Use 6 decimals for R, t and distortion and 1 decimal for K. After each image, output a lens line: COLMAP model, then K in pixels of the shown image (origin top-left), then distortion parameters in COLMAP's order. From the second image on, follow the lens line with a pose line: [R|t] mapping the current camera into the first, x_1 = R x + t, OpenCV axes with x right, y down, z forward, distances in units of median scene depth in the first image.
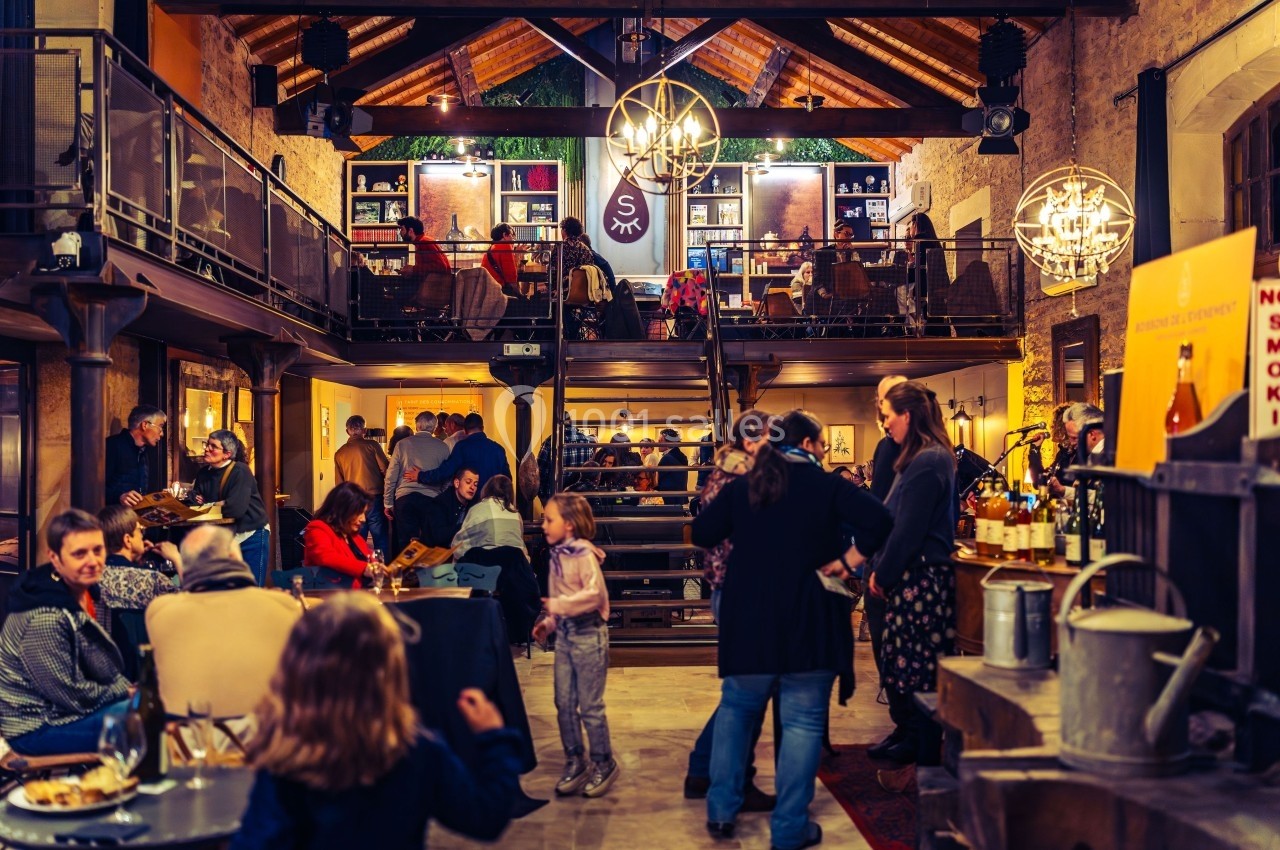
lens RADIAL K [[1398.3, 0, 662.0], [0, 1398.3, 430.1], [0, 0, 1]] dist [0.006671, -0.001739]
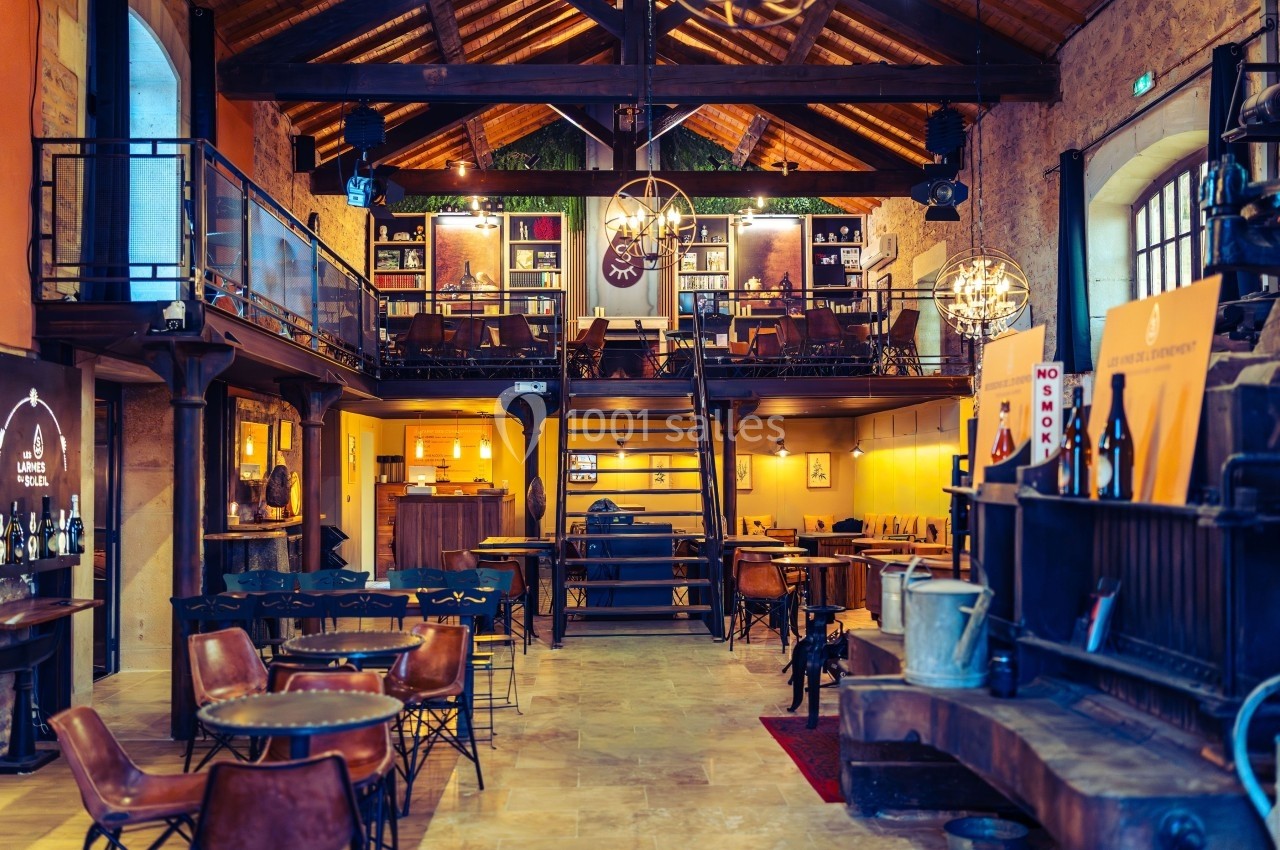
lens RADIAL K [[1398.3, 0, 662.0], [0, 1398.3, 430.1], [0, 0, 1]] dist [0.006671, -0.001739]
pose [[0.999999, 0.000806, 0.001066, 0.004505], [-0.000787, 0.999834, -0.018209, -0.001392], [-0.001081, 0.018209, 0.999834, -0.112243]]
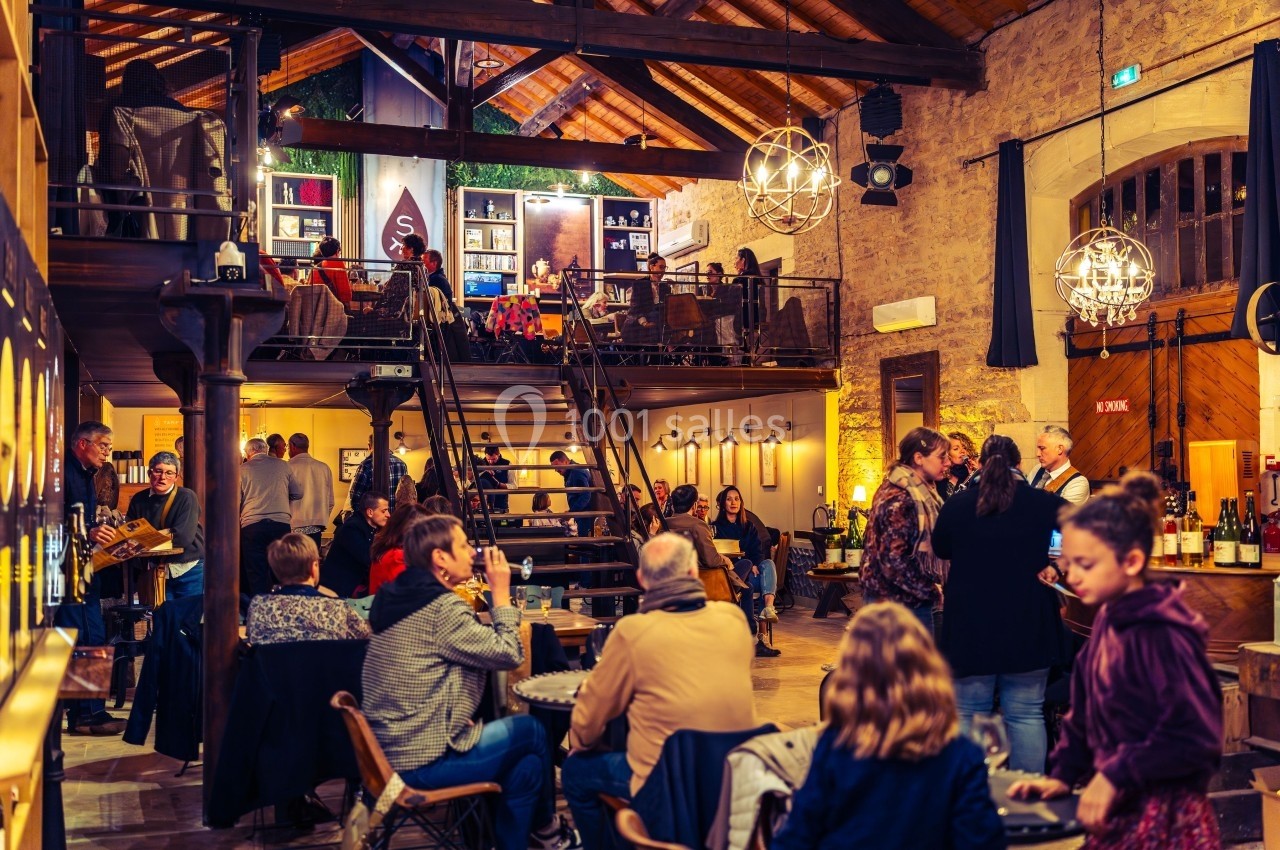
lens RADIAL K [[1398.3, 0, 662.0], [0, 1398.3, 430.1], [0, 0, 1]] dist [0.006671, -0.001739]
pose [[0.941452, 0.005496, 0.337102, -0.208509], [0.000009, 0.999867, -0.016327, -0.000061], [-0.337147, 0.015375, 0.941327, 0.010810]]
